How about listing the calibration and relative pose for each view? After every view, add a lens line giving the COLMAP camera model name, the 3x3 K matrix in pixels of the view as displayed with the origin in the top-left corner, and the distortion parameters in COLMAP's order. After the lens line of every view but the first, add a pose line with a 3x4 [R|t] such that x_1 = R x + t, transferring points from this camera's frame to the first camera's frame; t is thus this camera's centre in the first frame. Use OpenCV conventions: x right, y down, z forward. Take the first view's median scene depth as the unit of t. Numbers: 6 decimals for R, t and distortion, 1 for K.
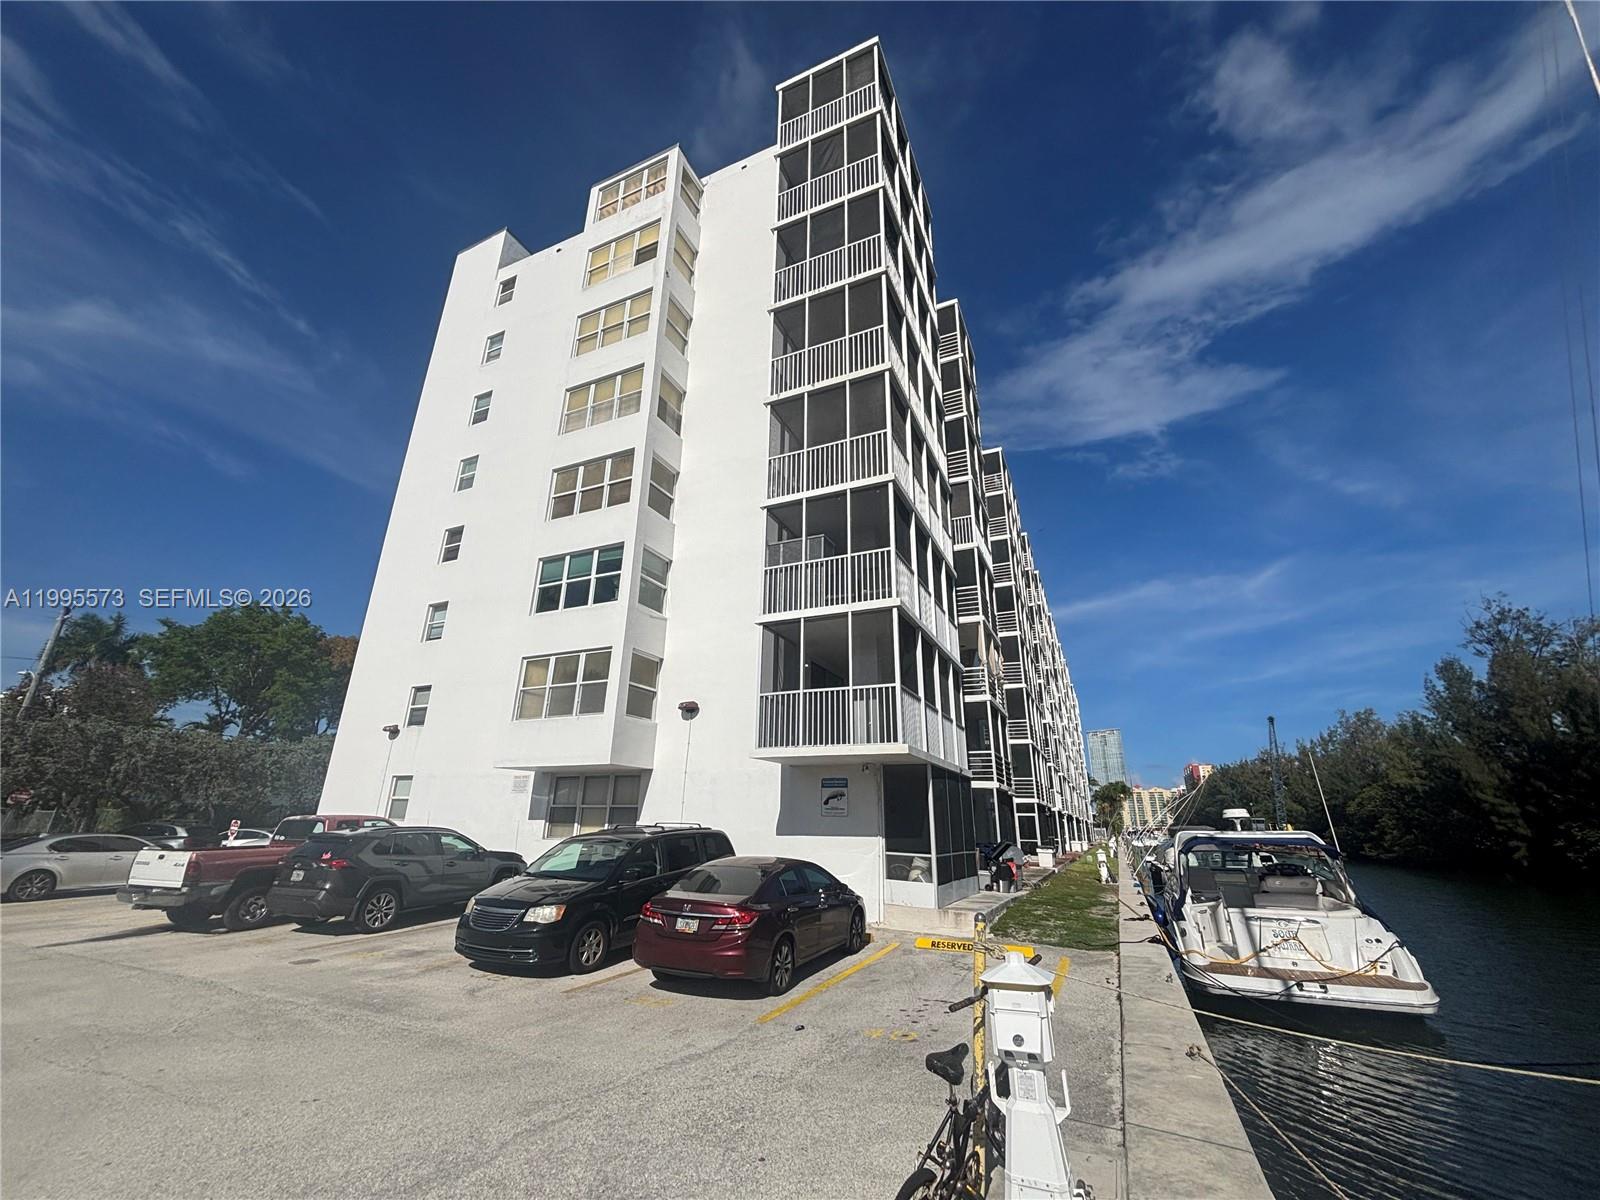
lens RADIAL K [[639.7, 0, 798.7], [0, 639.7, 597.5], [0, 0, 1]] dist [-0.001991, 0.001260]
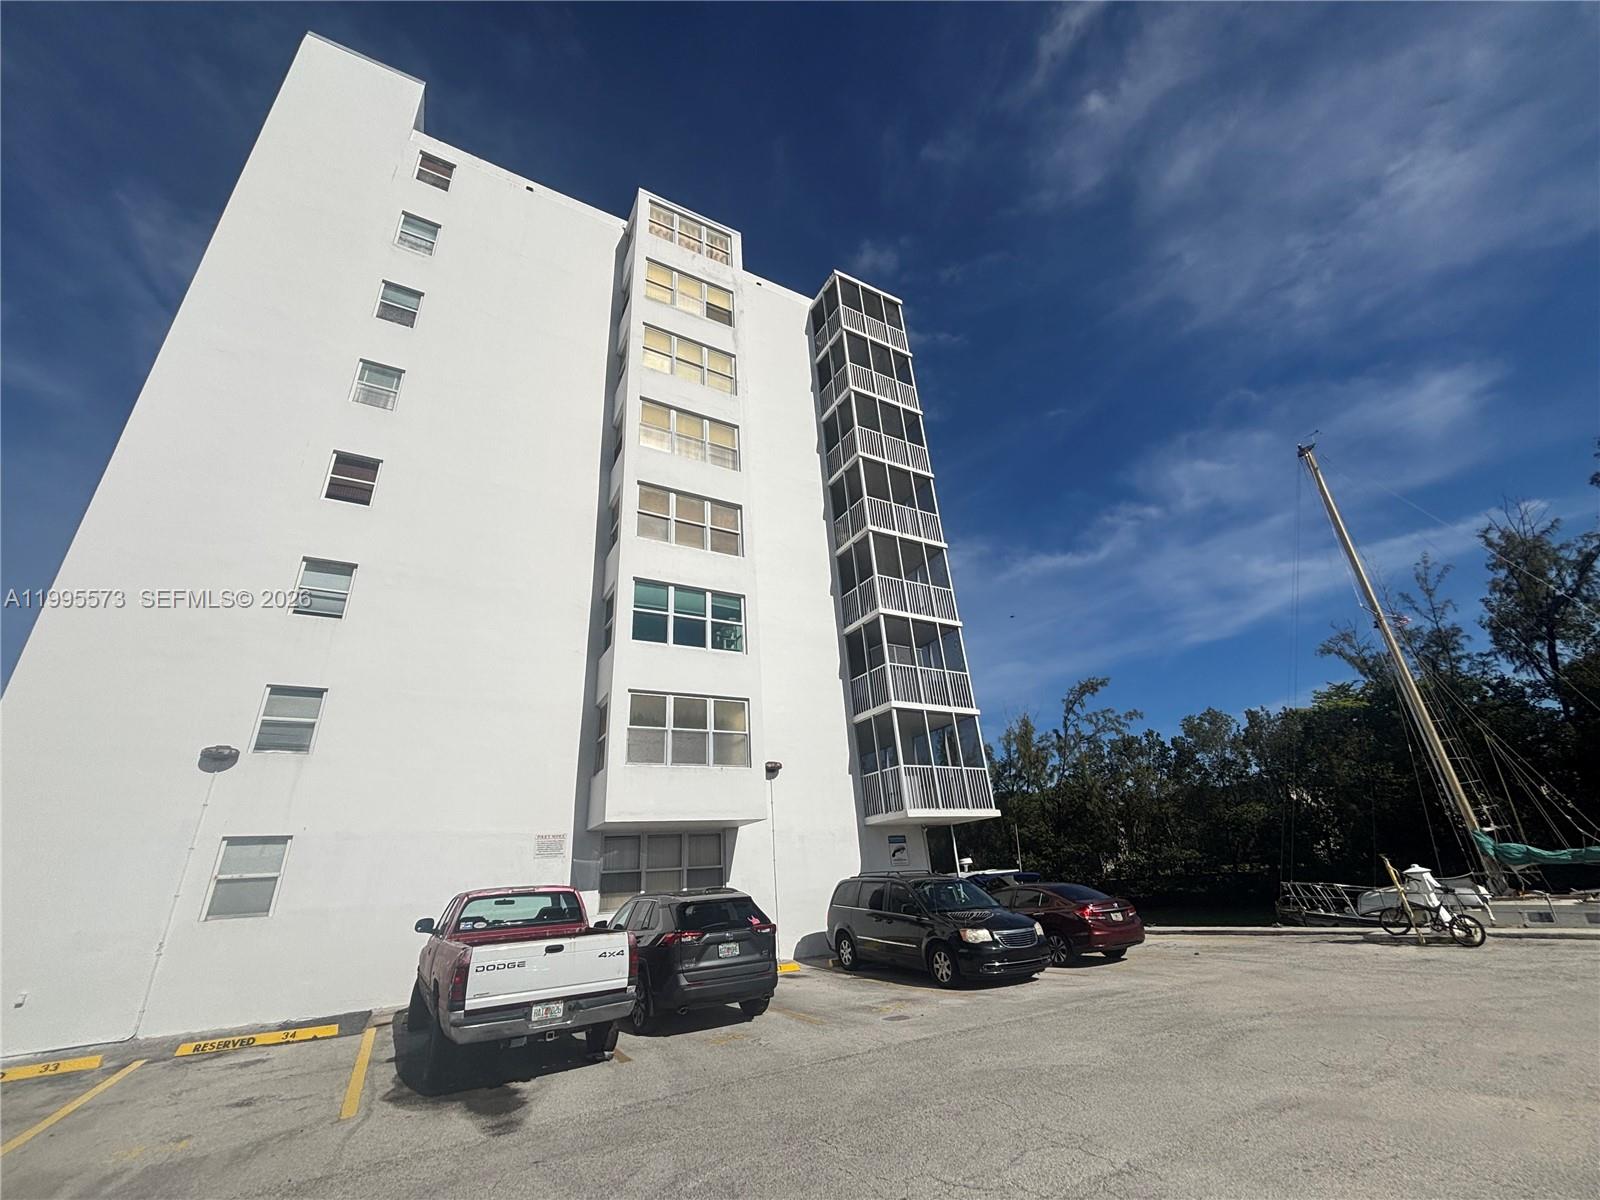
lens RADIAL K [[639.7, 0, 798.7], [0, 639.7, 597.5], [0, 0, 1]] dist [-0.001991, 0.001260]
pose [[0.592258, 0.287794, 0.752599, -0.973339], [-0.196743, 0.957418, -0.211289, 0.112006], [-0.781360, -0.022931, 0.623660, 0.298582]]
